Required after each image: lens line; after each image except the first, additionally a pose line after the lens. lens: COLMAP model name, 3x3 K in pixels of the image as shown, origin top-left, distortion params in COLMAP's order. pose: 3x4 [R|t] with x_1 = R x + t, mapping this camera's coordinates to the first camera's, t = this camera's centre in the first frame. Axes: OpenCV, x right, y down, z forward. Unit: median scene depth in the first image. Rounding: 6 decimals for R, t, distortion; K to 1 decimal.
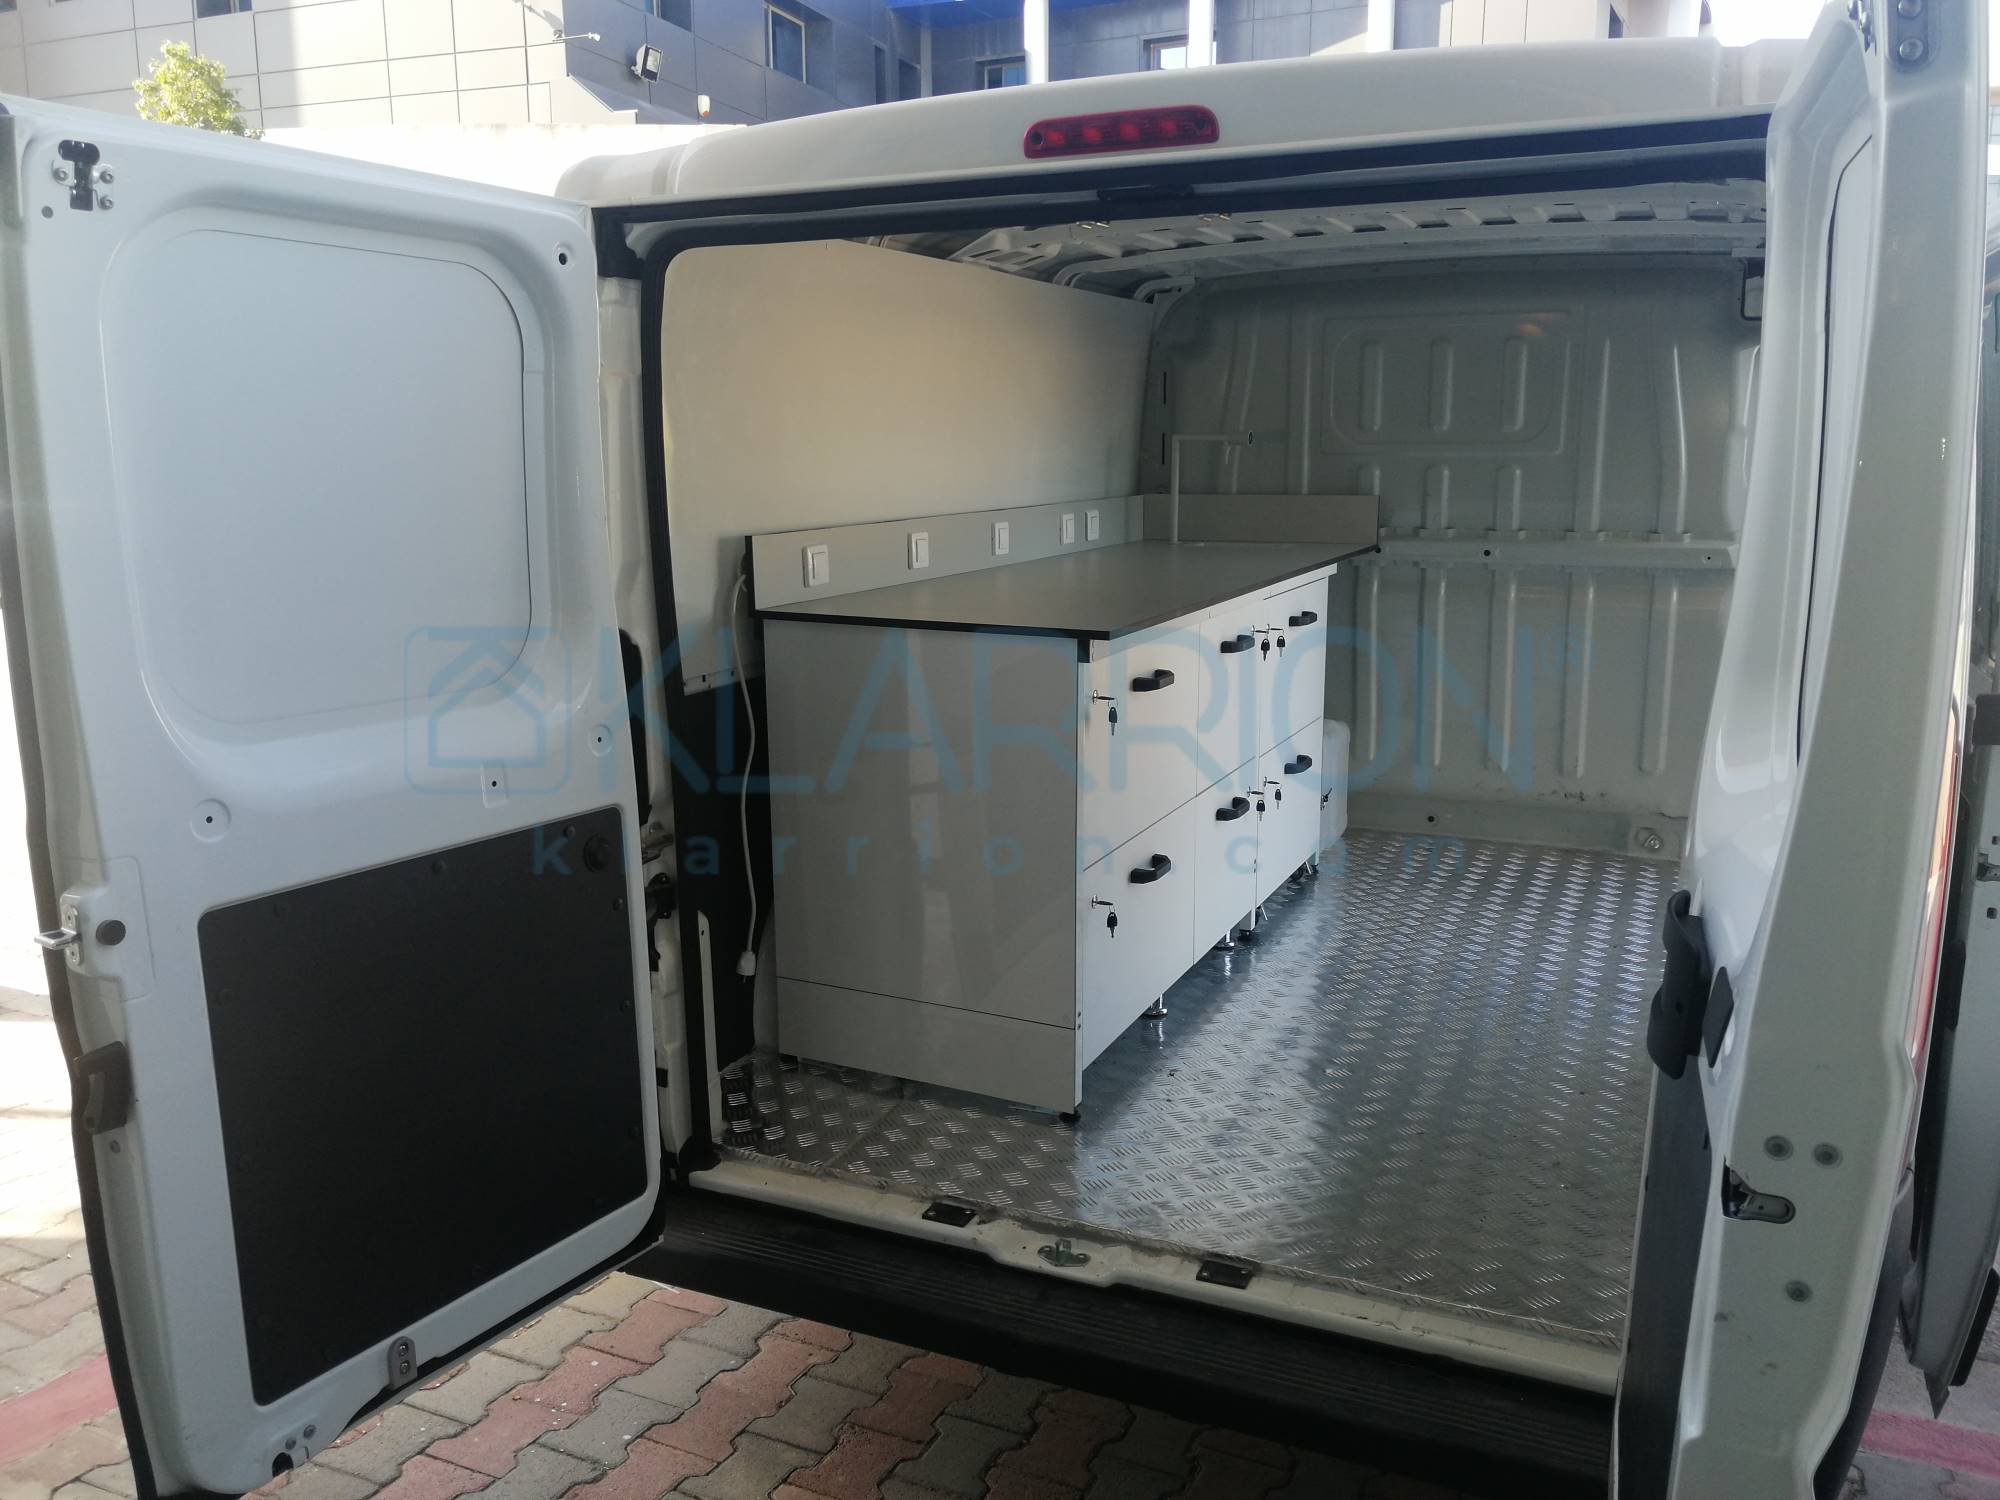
lens RADIAL K [[1603.9, 0, 1000.0], [0, 1603.9, 750.0], [0, 0, 1]] dist [0.023661, -0.040695]
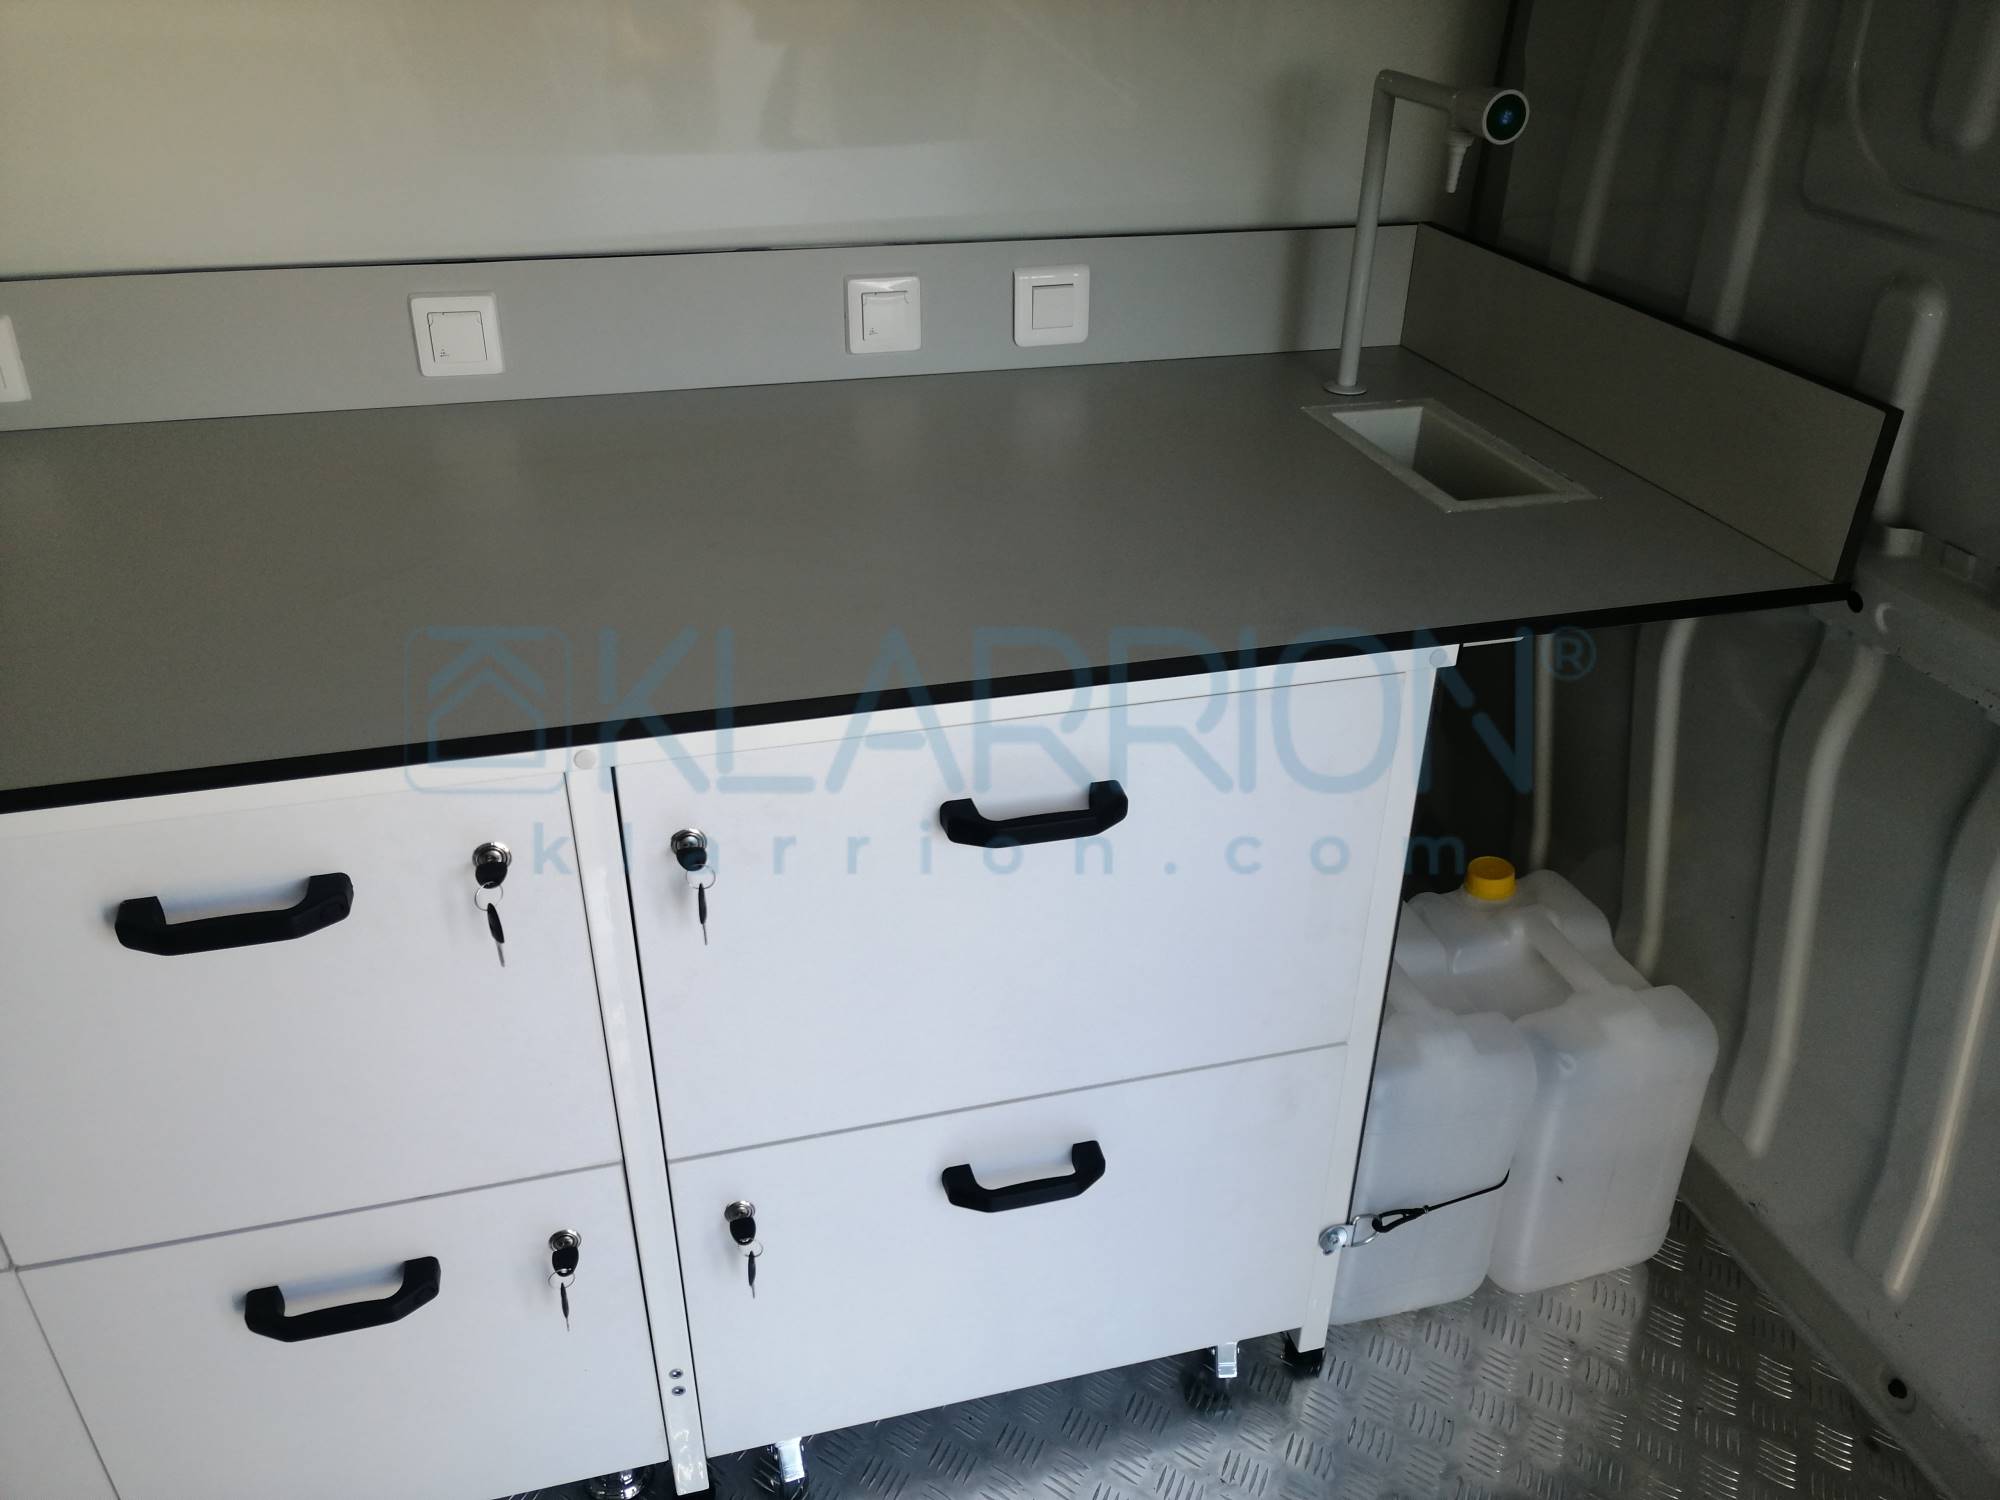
lens RADIAL K [[1574.9, 0, 1000.0], [0, 1574.9, 750.0], [0, 0, 1]] dist [0.036609, -0.059763]
pose [[0.638949, 0.404305, -0.654432, 0.343827], [-0.172408, 0.904365, 0.390383, -0.191459], [0.749679, -0.136606, 0.647549, 0.739491]]
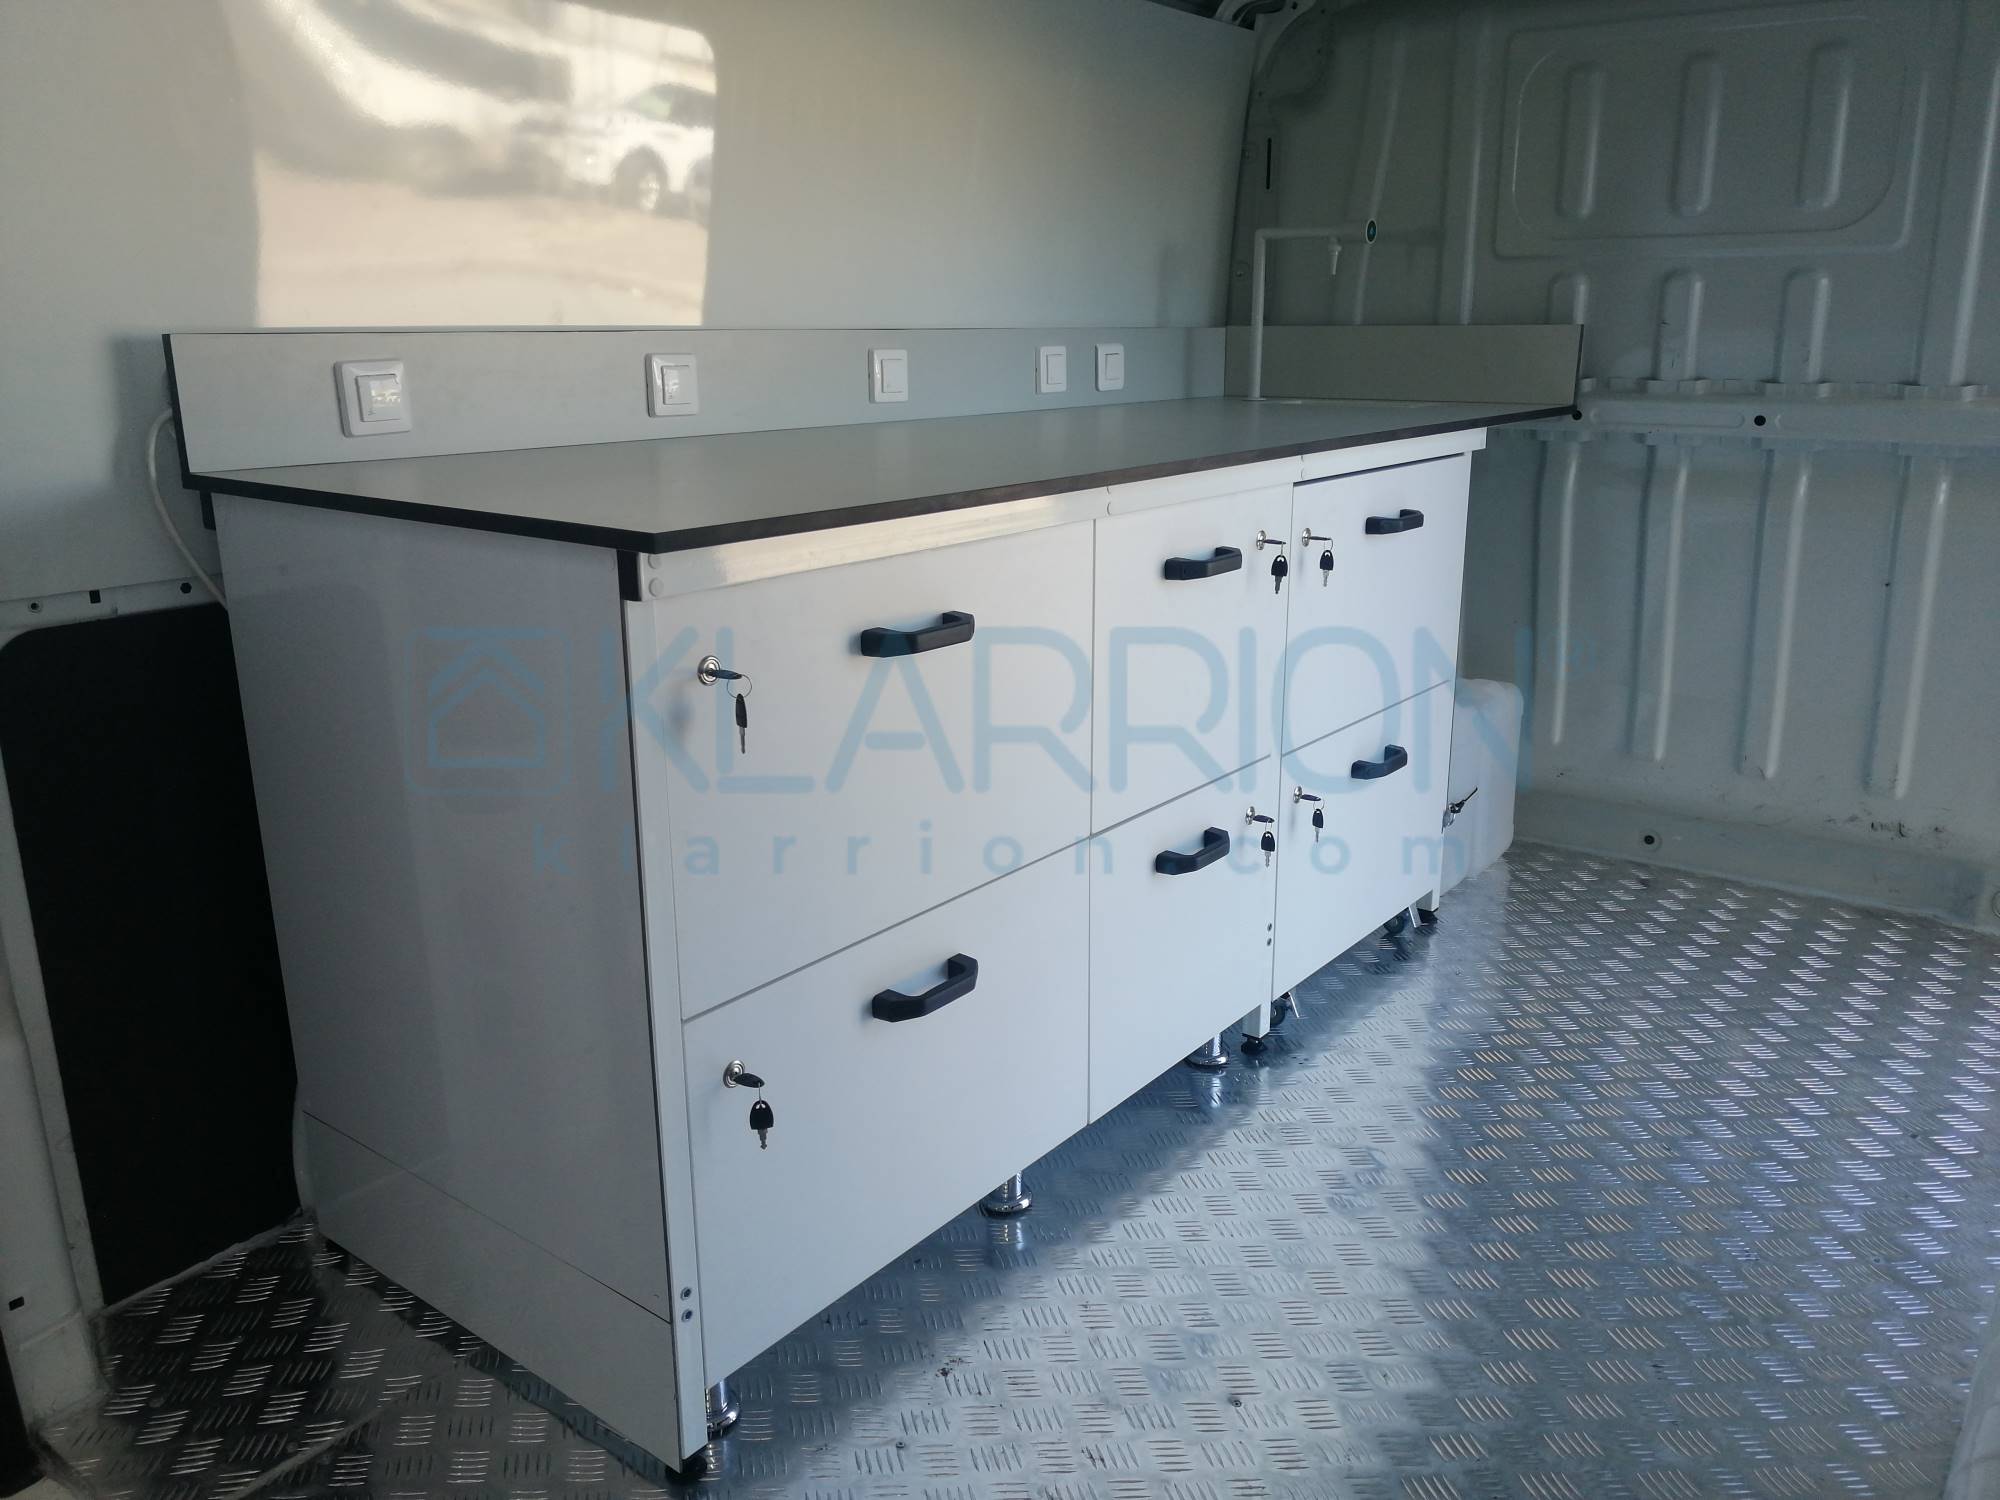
lens RADIAL K [[1574.9, 0, 1000.0], [0, 1574.9, 750.0], [0, 0, 1]] dist [0.036609, -0.059763]
pose [[0.976380, 0.060676, -0.207367, 0.157868], [-0.045982, 0.996125, 0.074965, -0.031804], [0.211112, -0.063659, 0.975387, 0.360030]]
